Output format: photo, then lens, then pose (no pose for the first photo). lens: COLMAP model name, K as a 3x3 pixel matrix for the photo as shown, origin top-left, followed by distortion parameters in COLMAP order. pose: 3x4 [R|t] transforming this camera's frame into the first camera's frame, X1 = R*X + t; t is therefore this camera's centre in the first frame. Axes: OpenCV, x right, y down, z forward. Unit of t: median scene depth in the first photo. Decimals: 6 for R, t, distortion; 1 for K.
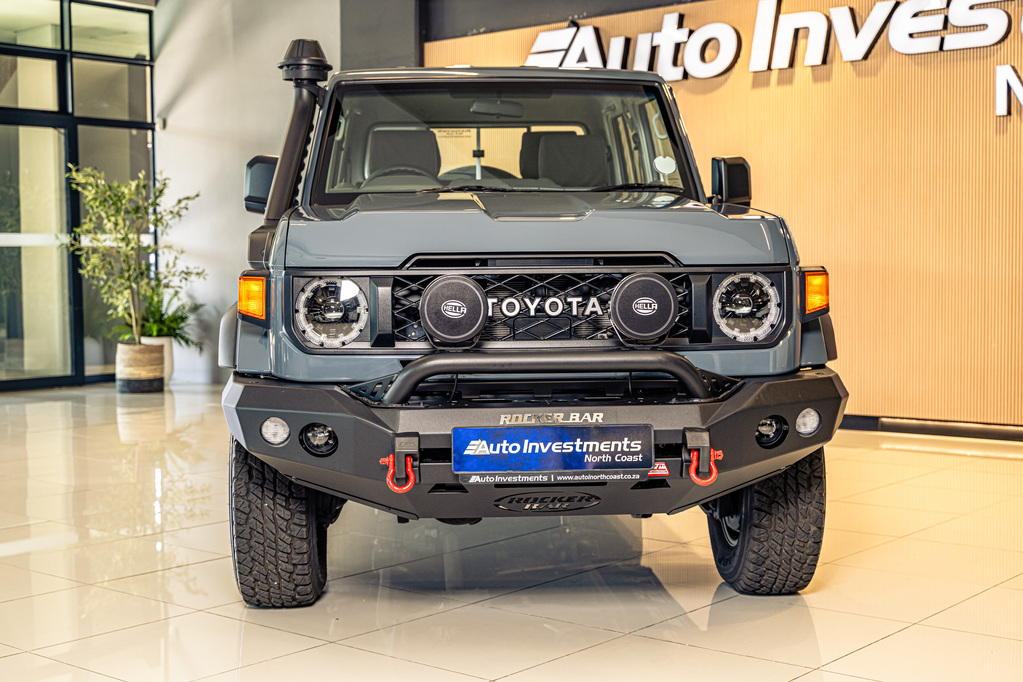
lens RADIAL K [[1438.9, 0, 511.5], [0, 1438.9, 341.0], [0, 0, 1]] dist [0.000890, -0.006307]
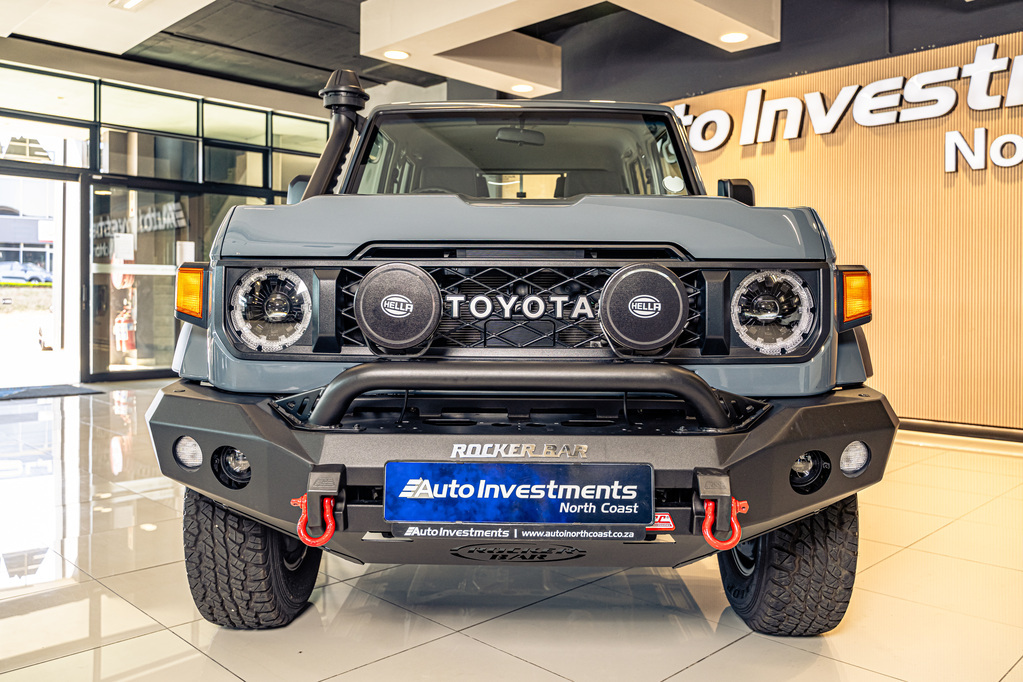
lens RADIAL K [[828.5, 0, 506.0], [0, 828.5, 305.9], [0, 0, 1]] dist [0.002017, 0.002317]
pose [[0.995513, 0.014076, -0.093570, 0.055988], [-0.018533, 0.998726, -0.046936, -0.002027], [0.092790, 0.048459, 0.994506, 0.512264]]
